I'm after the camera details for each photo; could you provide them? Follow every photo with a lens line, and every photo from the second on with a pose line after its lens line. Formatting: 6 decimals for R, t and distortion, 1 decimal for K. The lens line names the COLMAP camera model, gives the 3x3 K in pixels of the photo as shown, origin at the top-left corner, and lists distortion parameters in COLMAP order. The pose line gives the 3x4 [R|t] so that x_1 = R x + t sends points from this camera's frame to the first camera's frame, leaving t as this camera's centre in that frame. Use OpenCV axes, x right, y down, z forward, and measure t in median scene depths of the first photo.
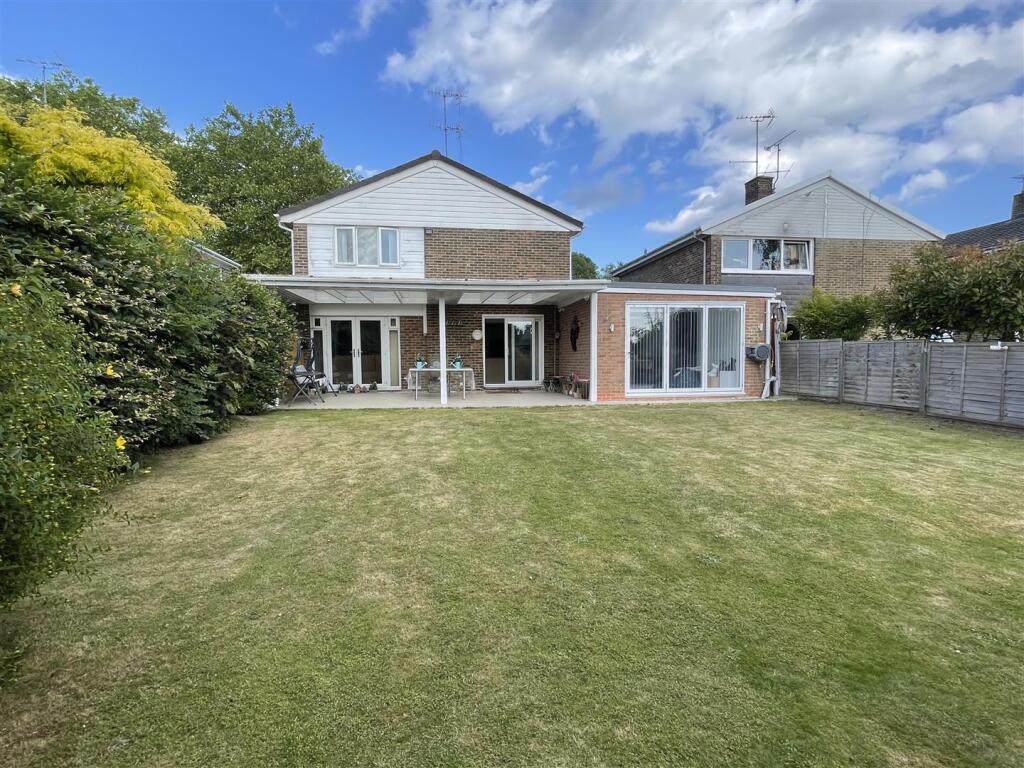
lens RADIAL K [[506.7, 0, 513.6], [0, 506.7, 385.7], [0, 0, 1]] dist [0.003945, -0.000435]
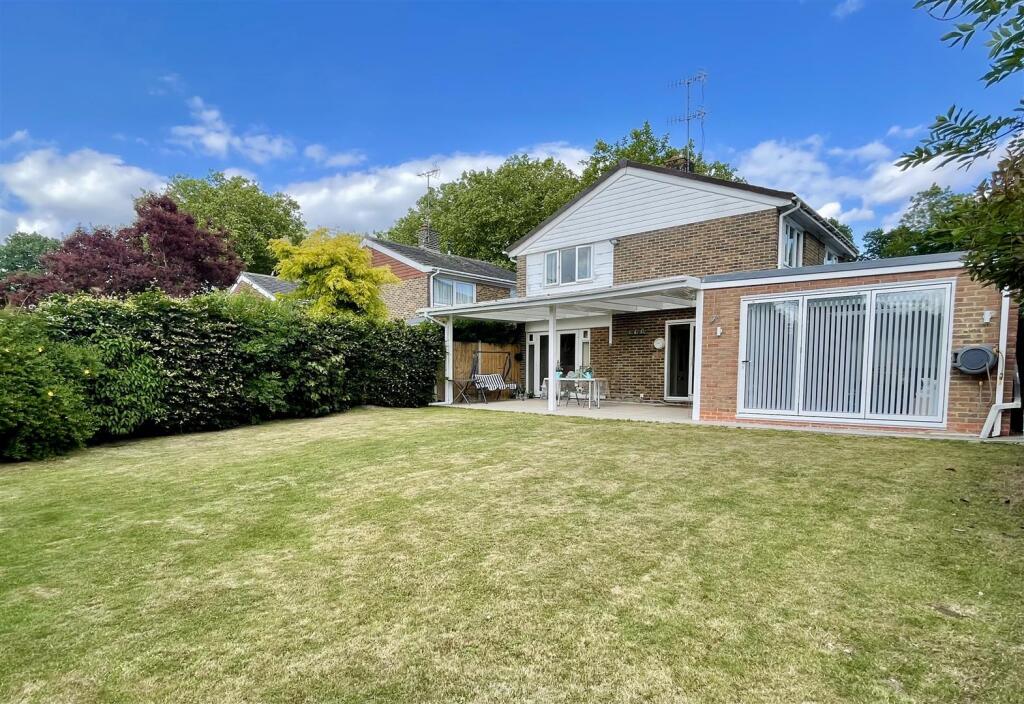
lens RADIAL K [[541.9, 0, 498.5], [0, 541.9, 407.9], [0, 0, 1]] dist [-0.004696, -0.000925]
pose [[0.636166, 0.057721, -0.769390, 0.529411], [-0.043270, 0.998297, 0.039117, -0.008164], [0.770338, 0.008407, 0.637580, 0.142006]]
